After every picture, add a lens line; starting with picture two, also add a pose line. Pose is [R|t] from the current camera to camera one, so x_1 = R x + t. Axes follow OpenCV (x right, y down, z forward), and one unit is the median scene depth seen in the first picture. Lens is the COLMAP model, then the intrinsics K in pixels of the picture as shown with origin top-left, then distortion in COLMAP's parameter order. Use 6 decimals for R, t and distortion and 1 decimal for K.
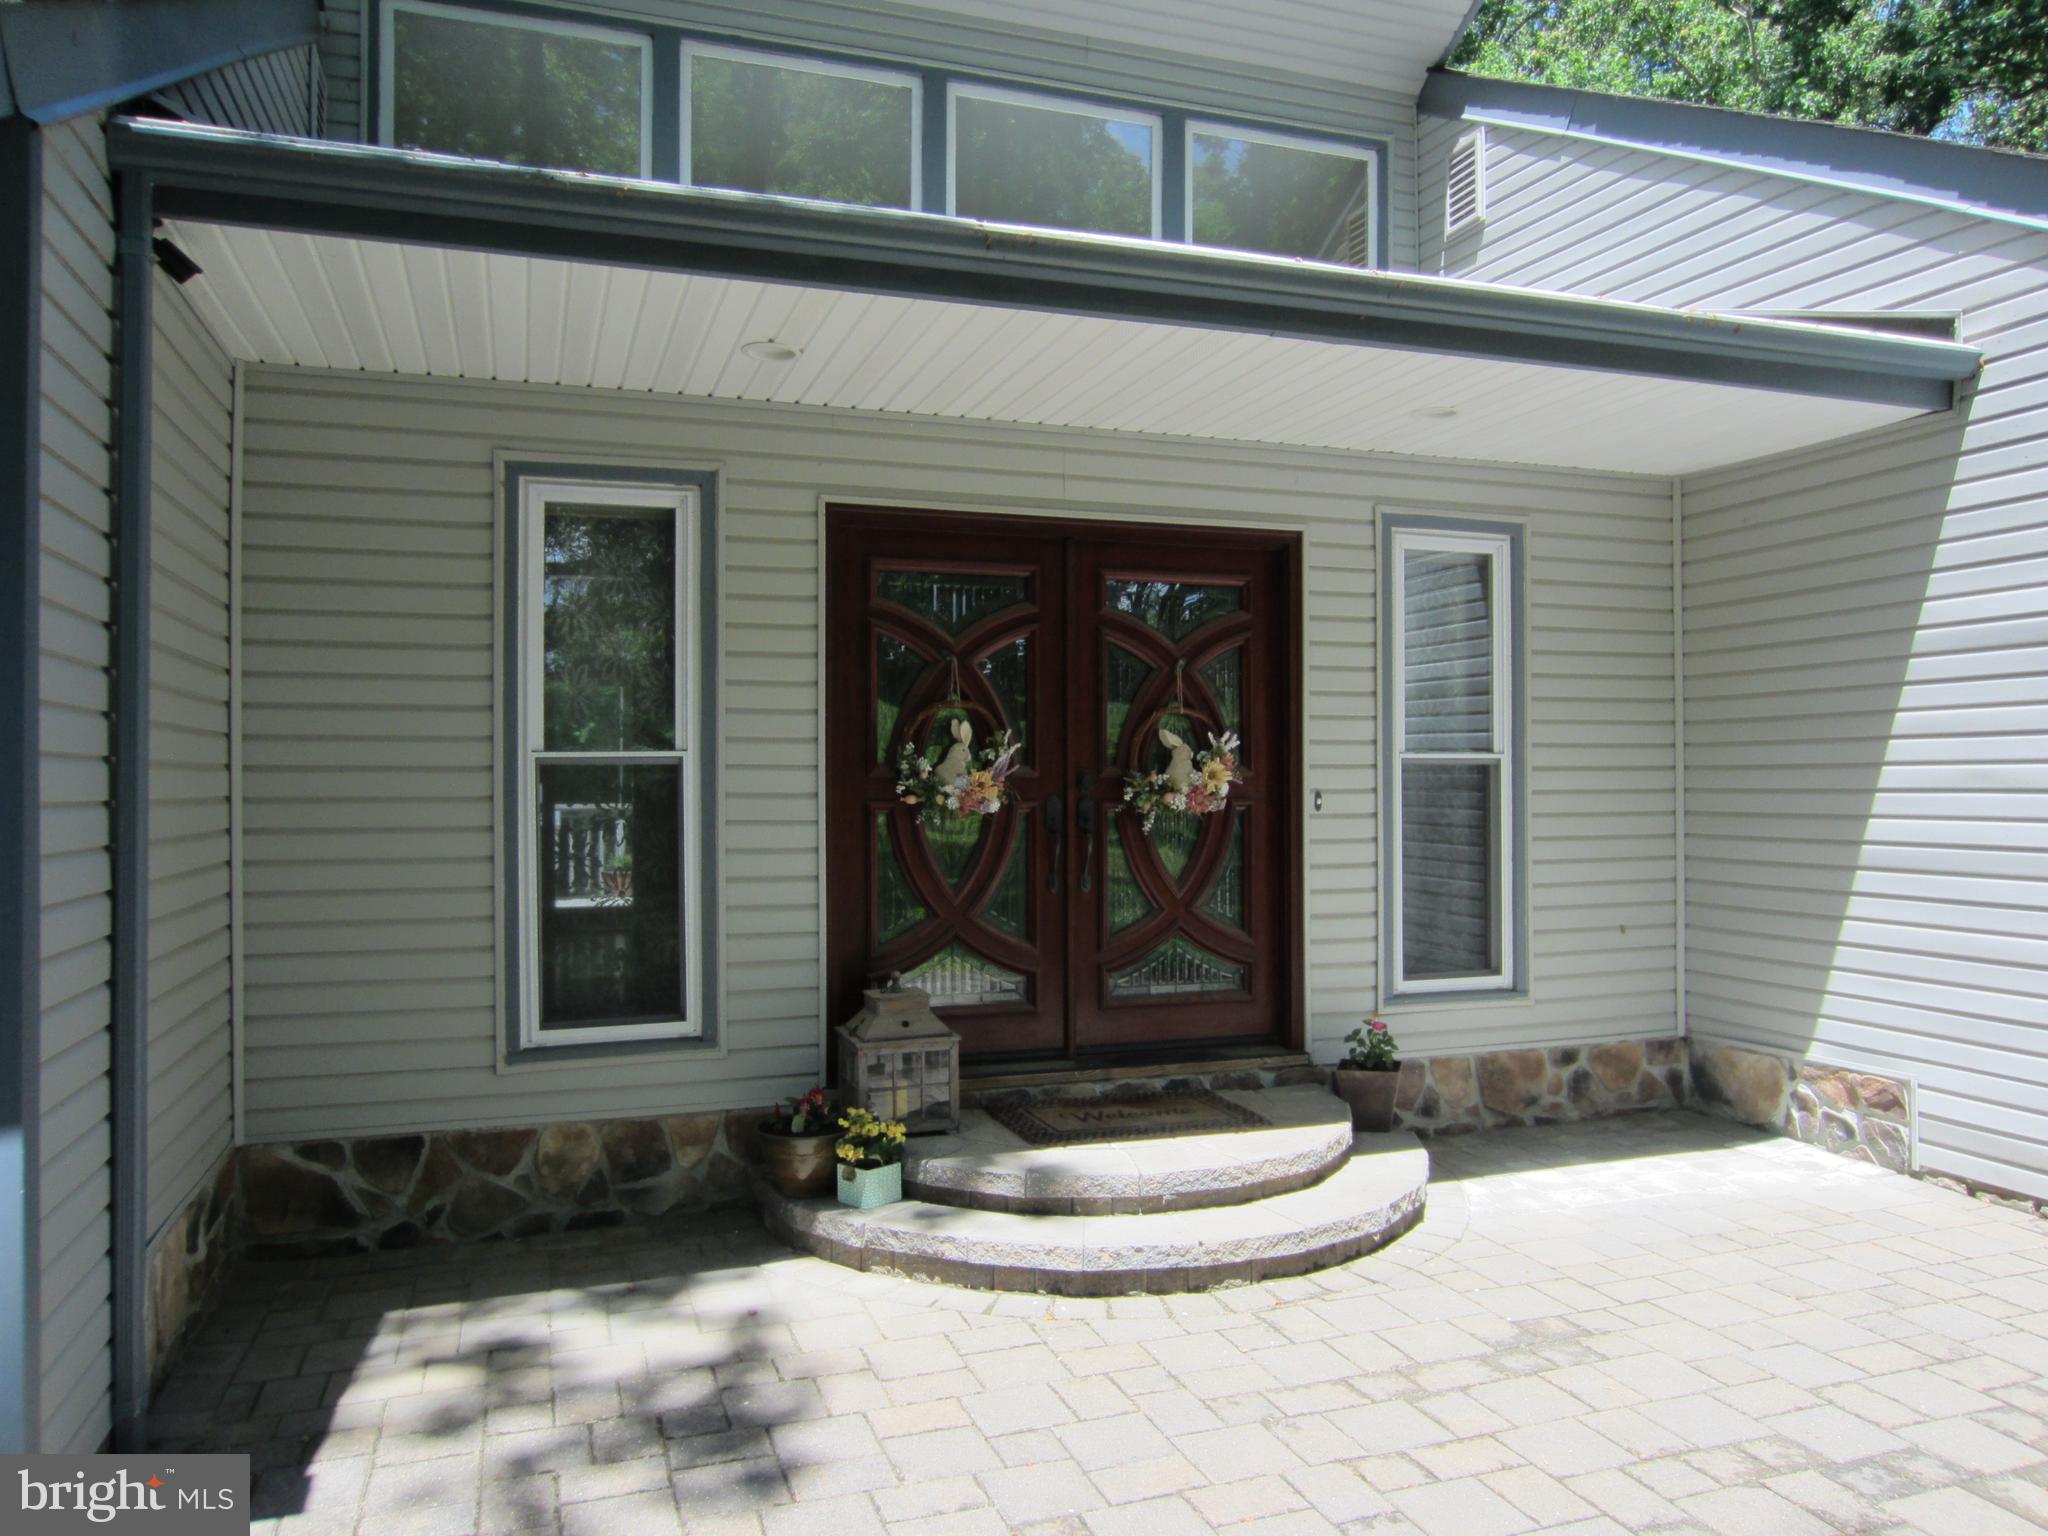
lens RADIAL K [[1465.7, 0, 1030.7], [0, 1465.7, 771.9], [0, 0, 1]] dist [-0.012136, 0.001615]
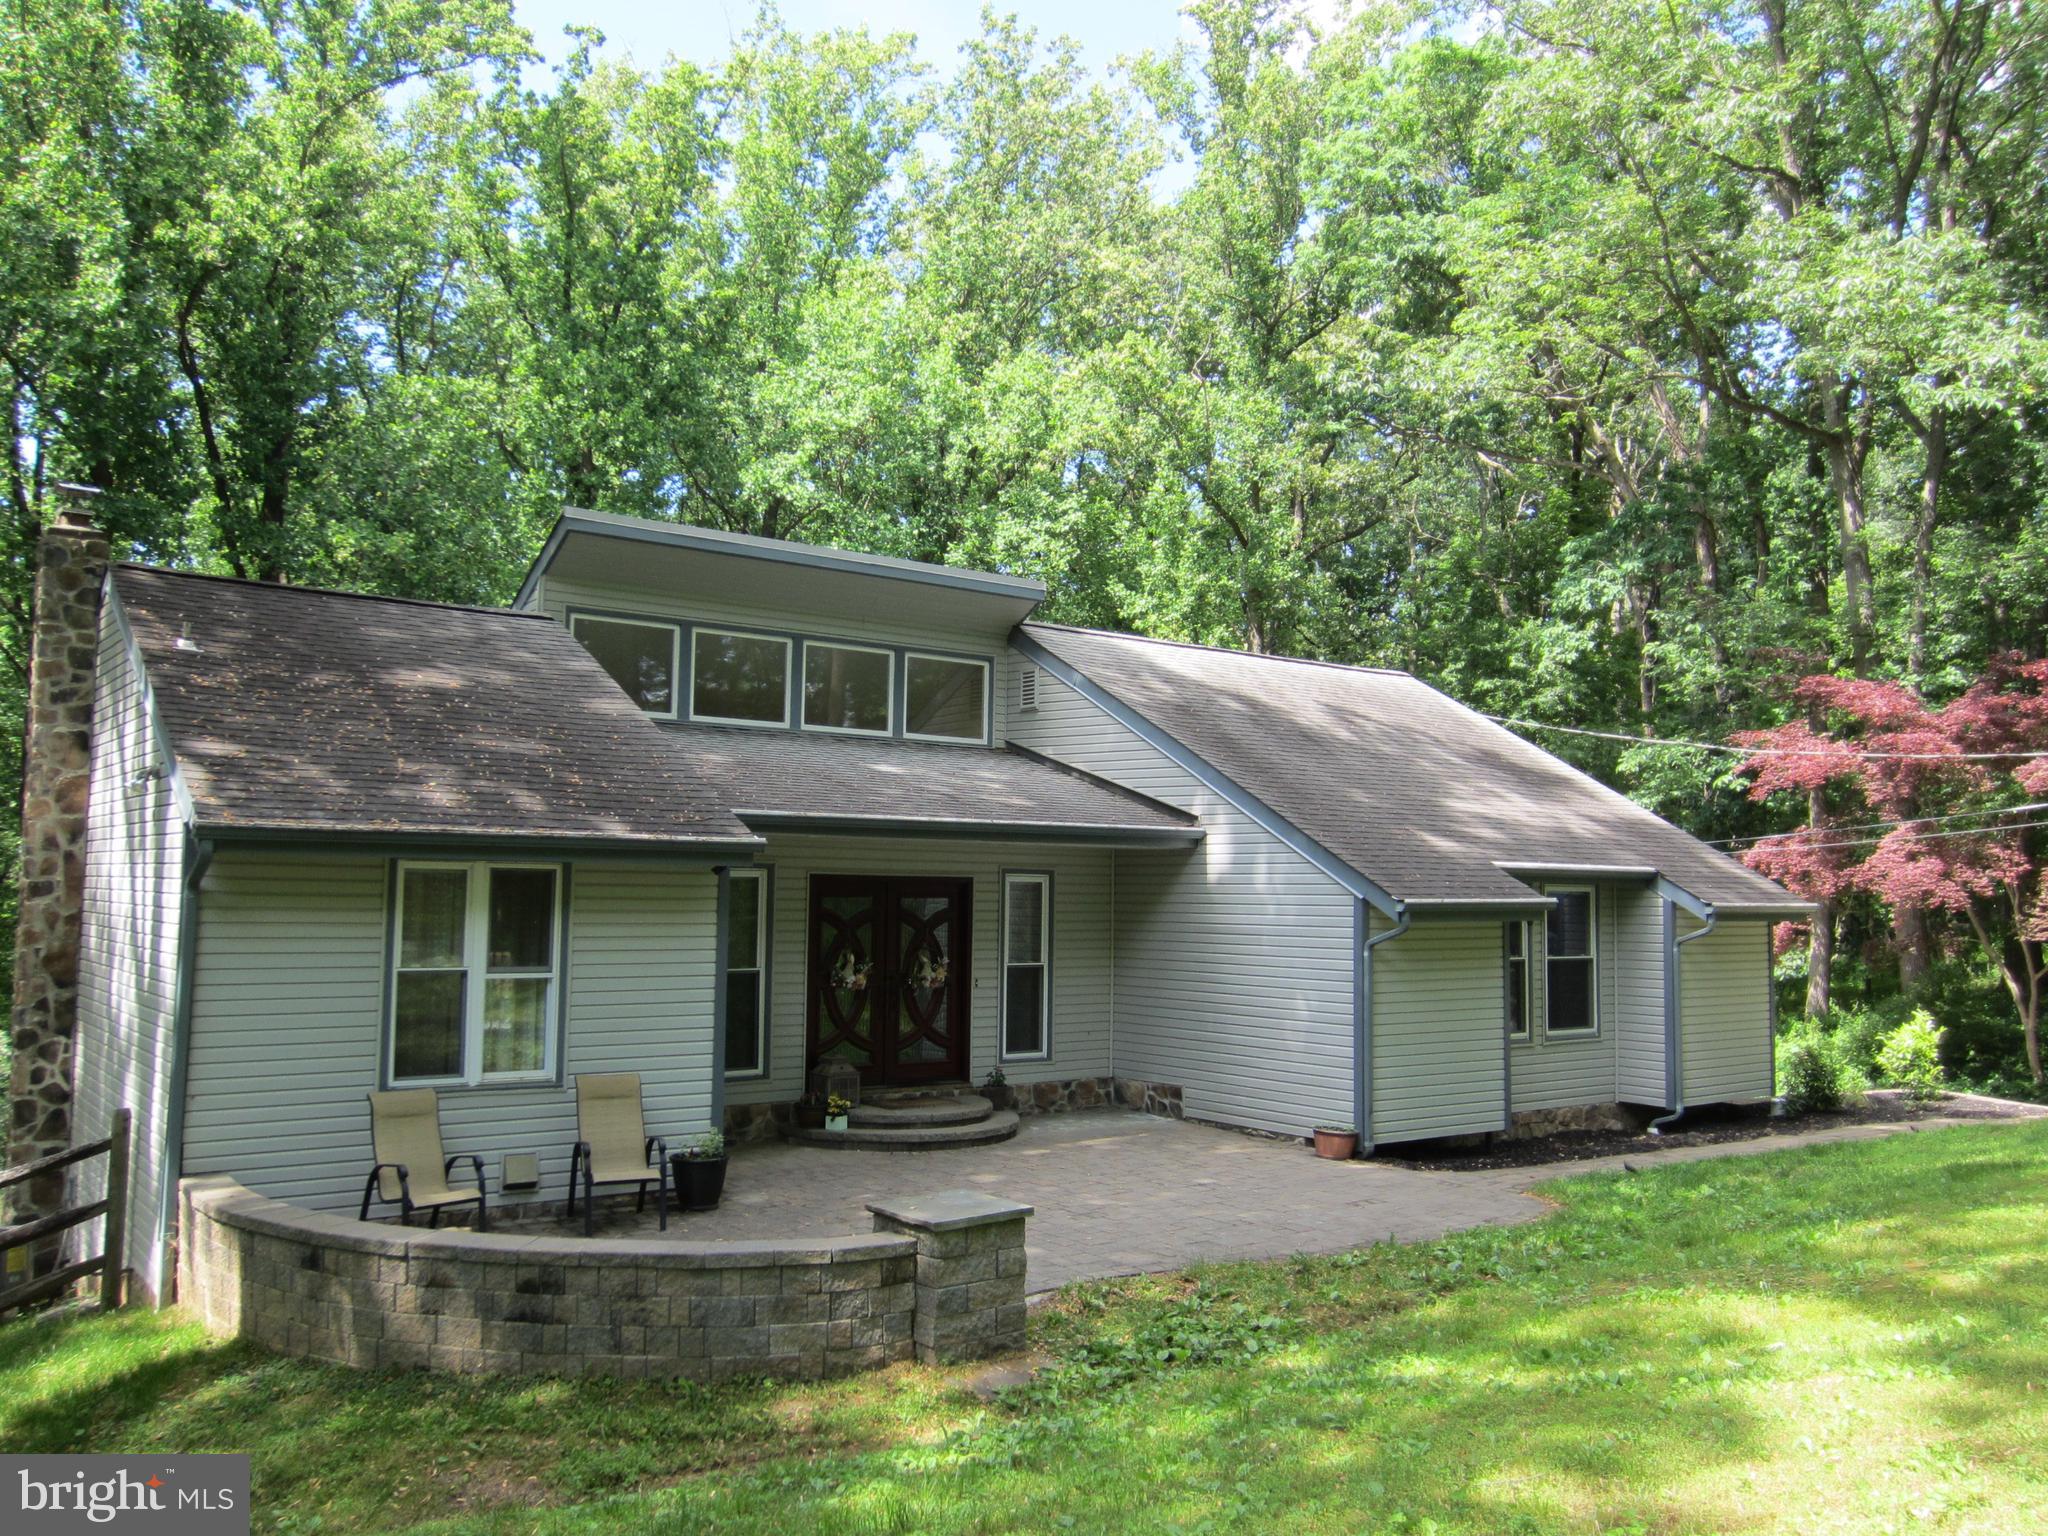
lens RADIAL K [[1640.5, 0, 1010.2], [0, 1640.5, 776.9], [0, 0, 1]] dist [-0.015535, 0.002837]
pose [[0.951057, 0.038506, 0.306606, -0.649323], [-0.019430, 0.997694, -0.065030, -0.155987], [-0.308403, 0.055890, 0.949612, -1.782023]]
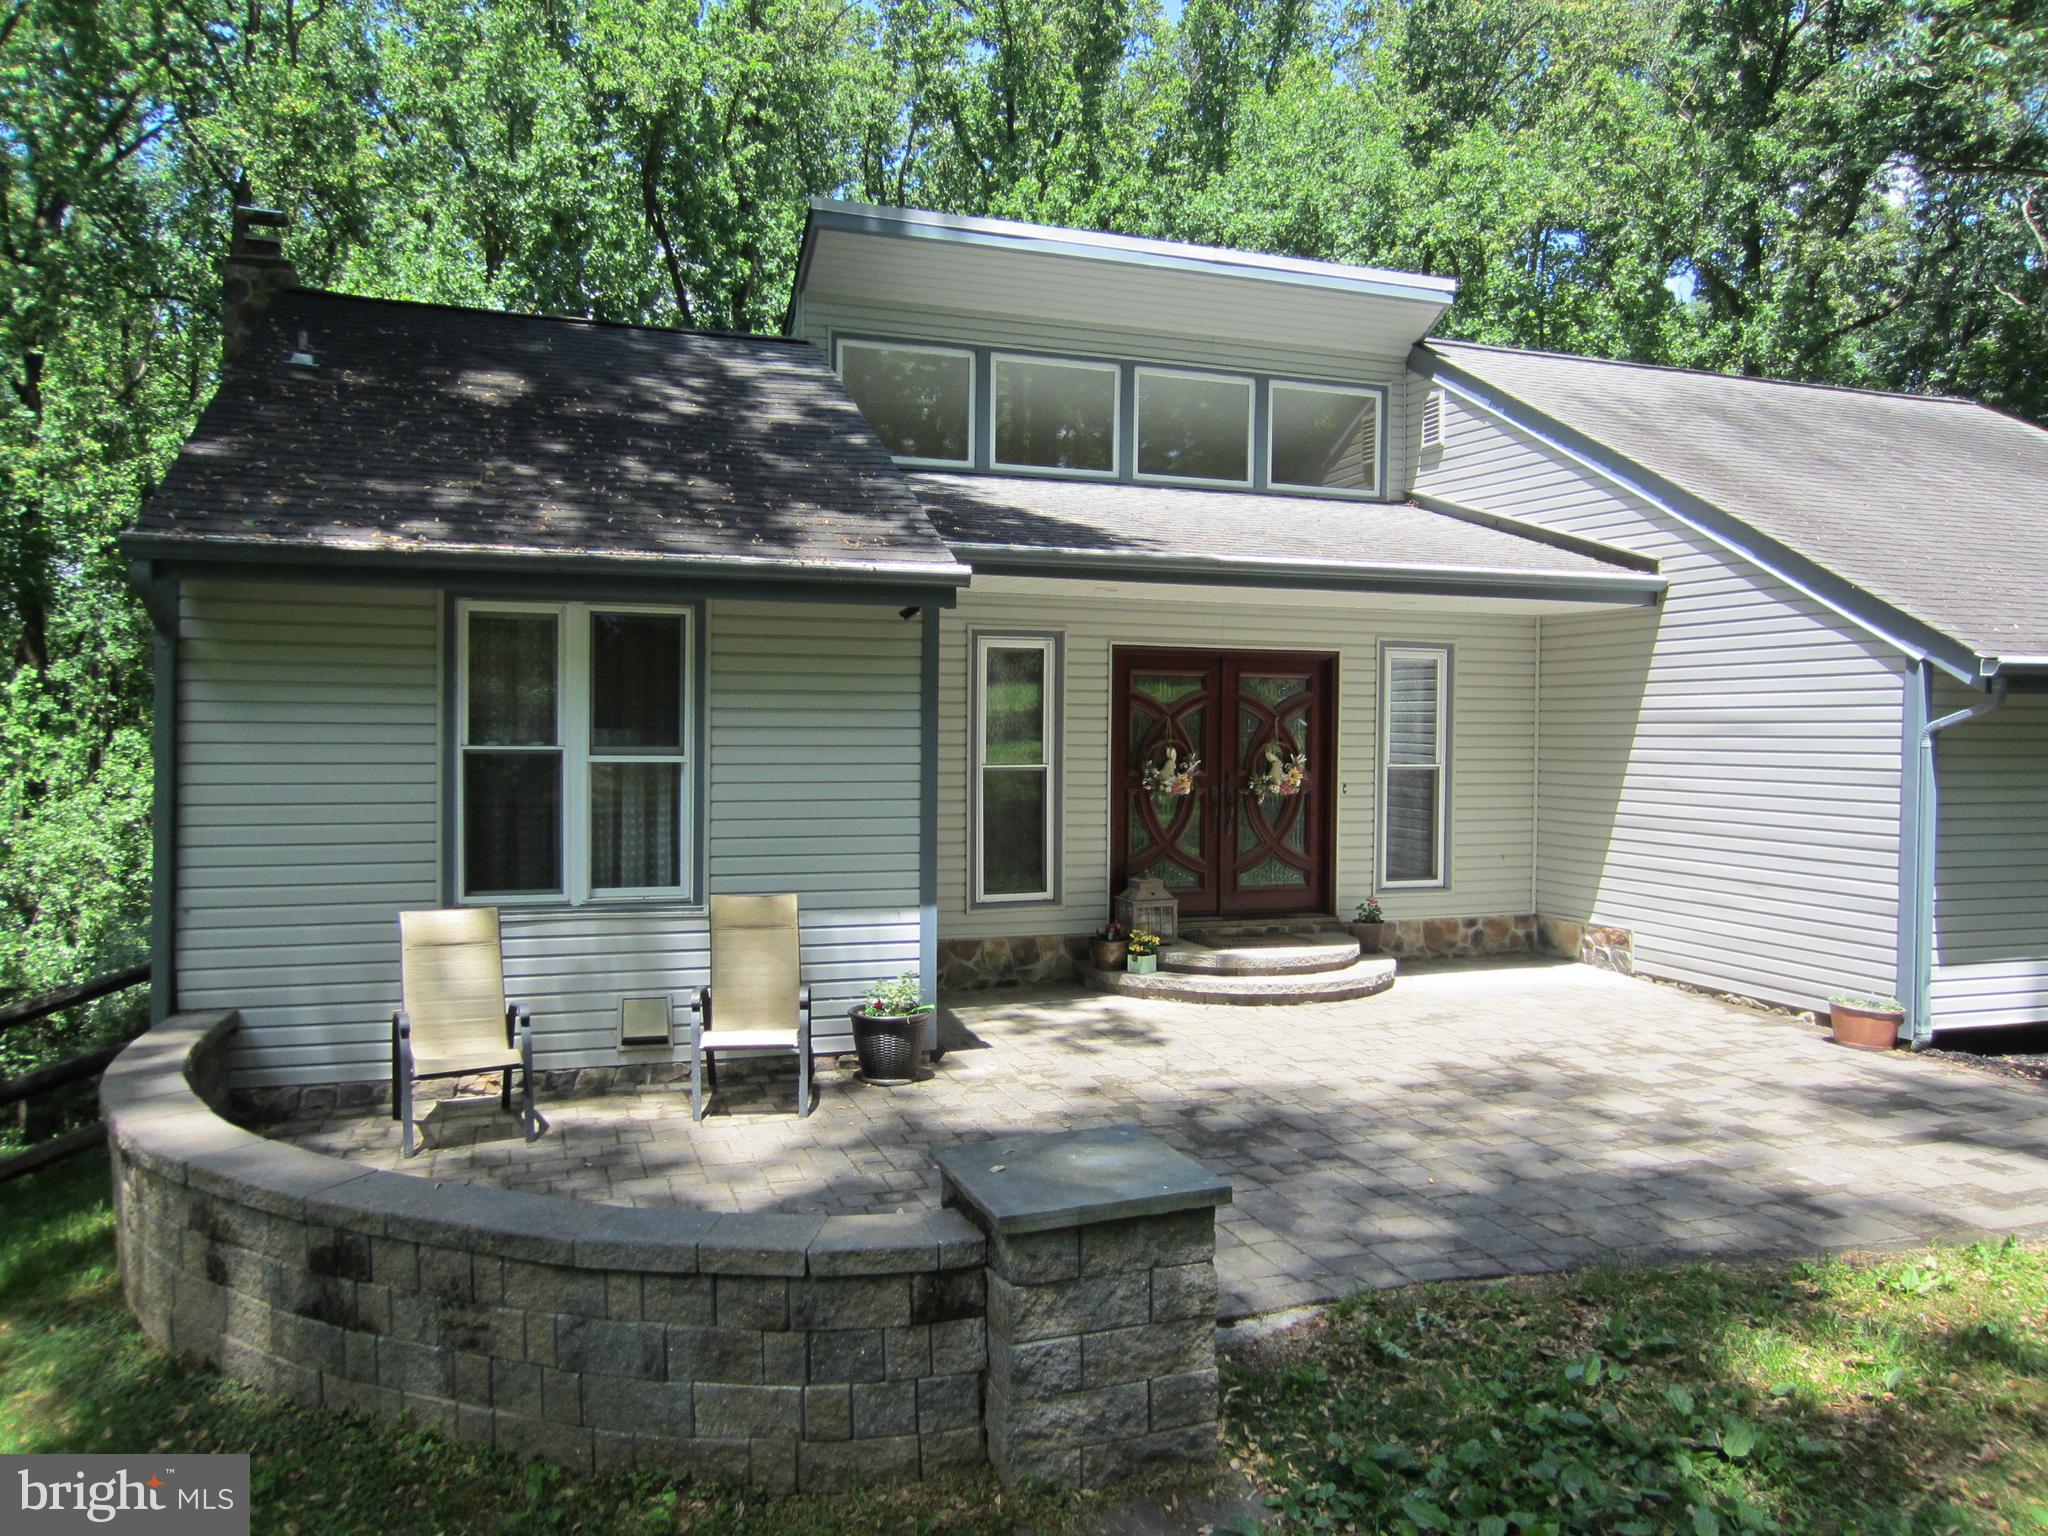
lens RADIAL K [[1465.7, 0, 1030.3], [0, 1465.7, 765.6], [0, 0, 1]] dist [-0.012136, 0.001615]
pose [[0.999922, 0.011698, 0.004410, -0.238475], [-0.011833, 0.999420, 0.031929, -0.070162], [-0.004034, -0.031979, 0.999480, -0.978436]]
